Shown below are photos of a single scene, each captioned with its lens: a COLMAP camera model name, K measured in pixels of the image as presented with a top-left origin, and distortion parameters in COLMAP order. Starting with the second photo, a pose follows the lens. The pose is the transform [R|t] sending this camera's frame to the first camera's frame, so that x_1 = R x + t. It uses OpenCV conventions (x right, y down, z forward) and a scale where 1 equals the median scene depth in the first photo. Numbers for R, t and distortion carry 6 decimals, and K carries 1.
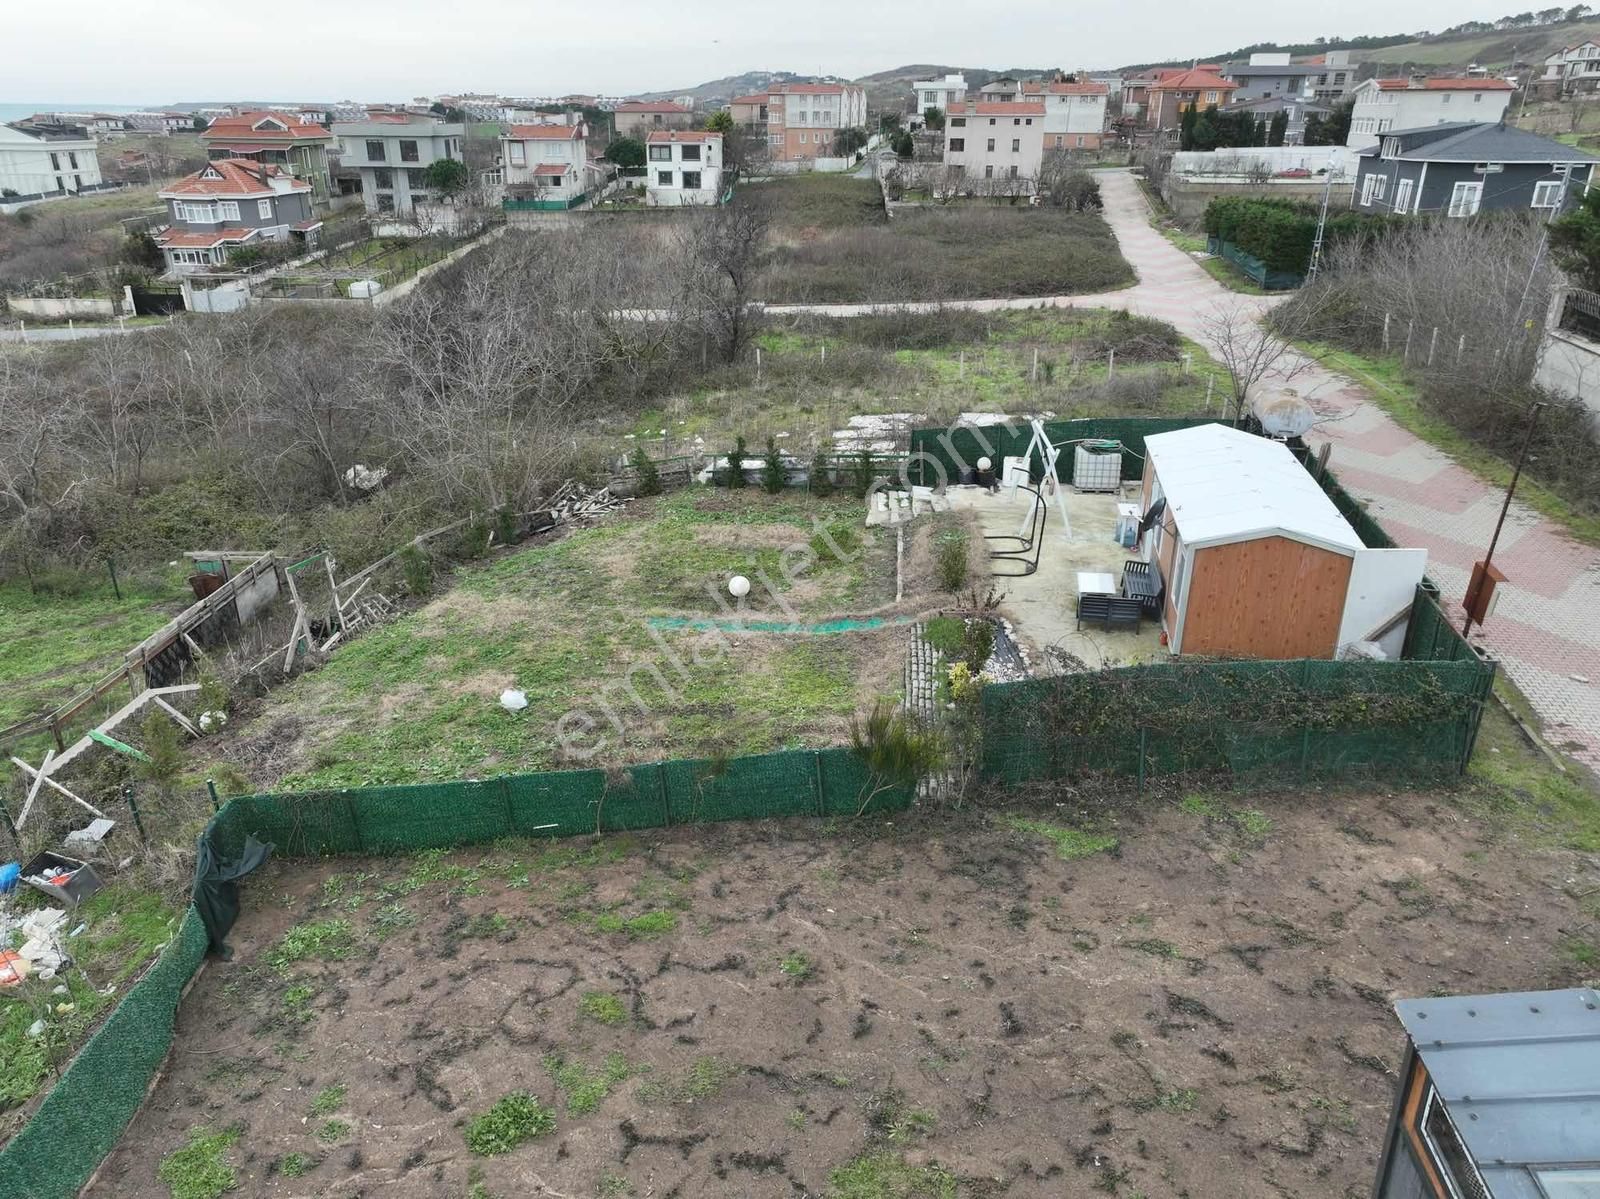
lens RADIAL K [[1126.3, 0, 798.4], [0, 1126.3, 595.6], [0, 0, 1]] dist [-0.001269, 0.019195]
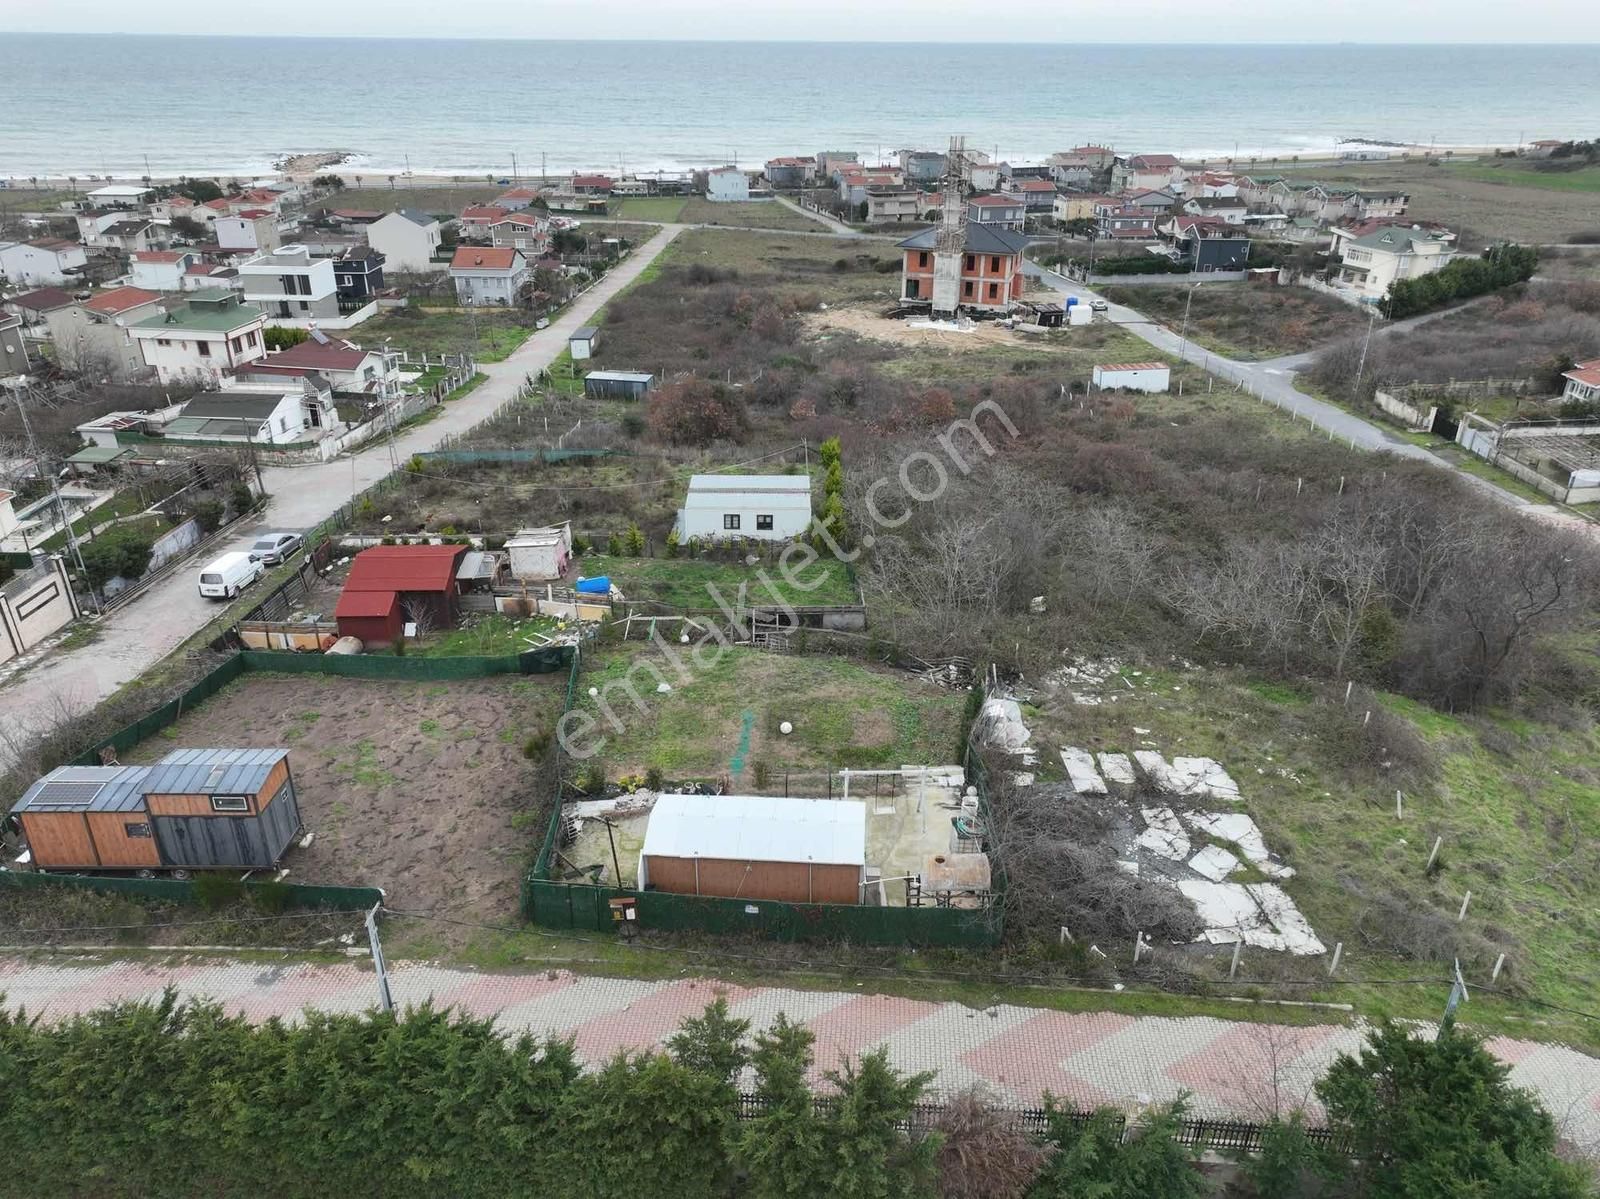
lens RADIAL K [[1126.3, 0, 798.4], [0, 1126.3, 595.6], [0, 0, 1]] dist [-0.001269, 0.019195]
pose [[0.103705, 0.437865, -0.893039, 0.396693], [-0.401132, 0.840032, 0.365294, -0.230726], [0.910131, 0.320344, 0.262757, 0.129578]]
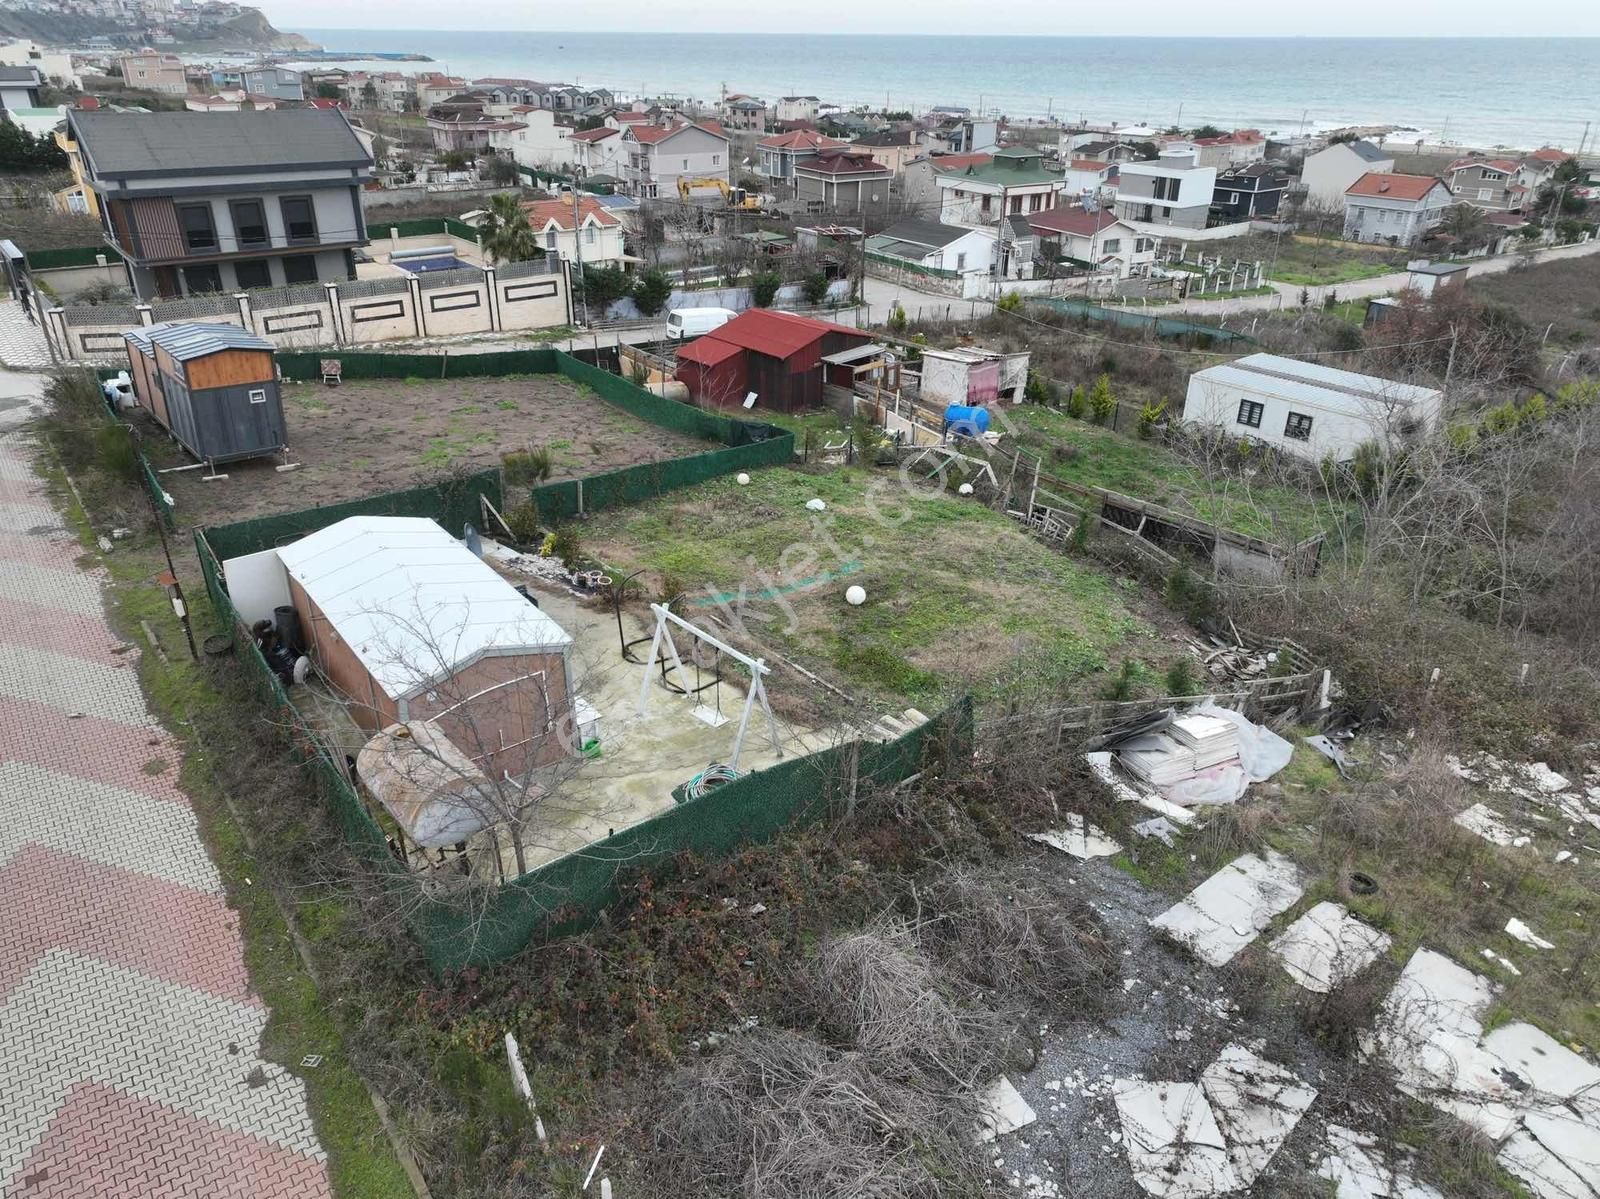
lens RADIAL K [[1126.3, 0, 798.4], [0, 1126.3, 595.6], [0, 0, 1]] dist [-0.001269, 0.019195]
pose [[-0.689520, 0.315455, -0.651959, 0.184469], [-0.298781, 0.696109, 0.652812, -0.186626], [0.659767, 0.644919, -0.385729, 0.373157]]
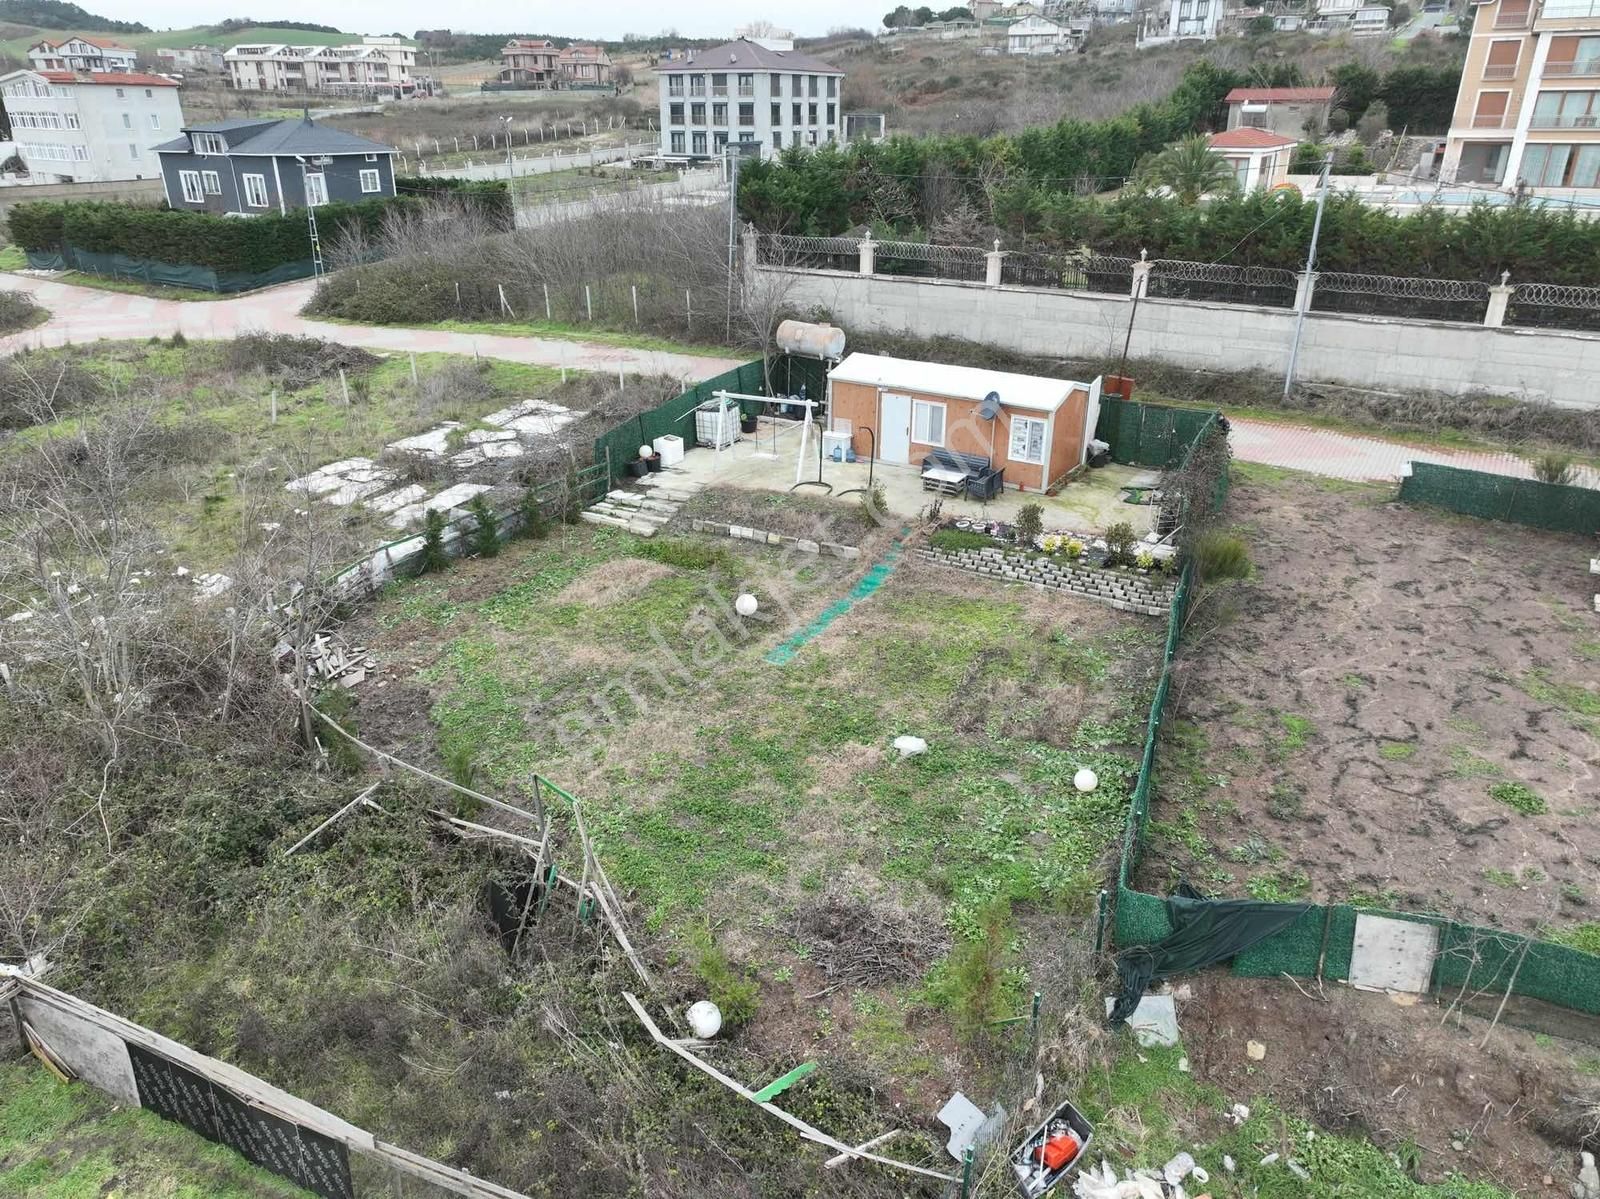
lens RADIAL K [[1126.3, 0, 798.4], [0, 1126.3, 595.6], [0, 0, 1]] dist [-0.001269, 0.019195]
pose [[0.380150, -0.372860, 0.846440, -0.232030], [0.368246, 0.900500, 0.231288, -0.060749], [-0.848458, 0.223774, 0.479630, 0.134110]]
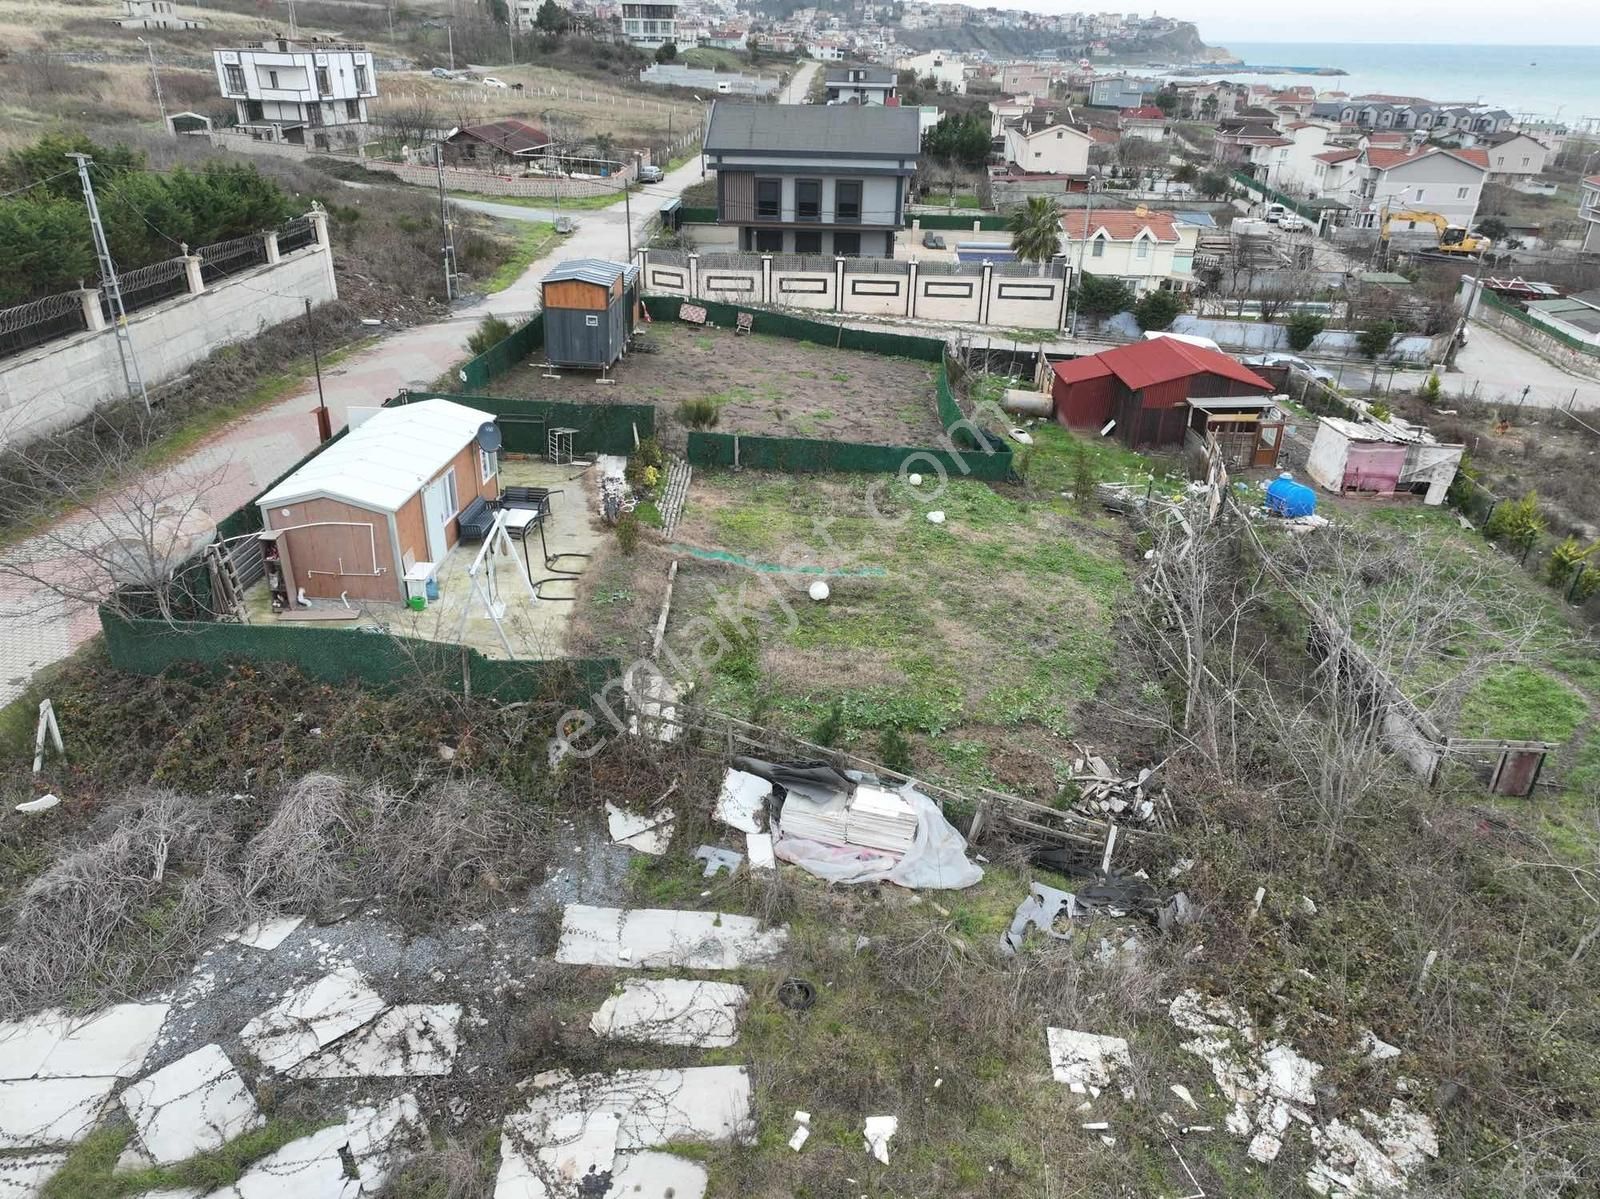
lens RADIAL K [[1126.3, 0, 798.4], [0, 1126.3, 595.6], [0, 0, 1]] dist [-0.001269, 0.019195]
pose [[-0.995190, 0.023455, -0.095118, 0.018896], [-0.057944, 0.641954, 0.764550, -0.224535], [0.078994, 0.766384, -0.637507, 0.458022]]
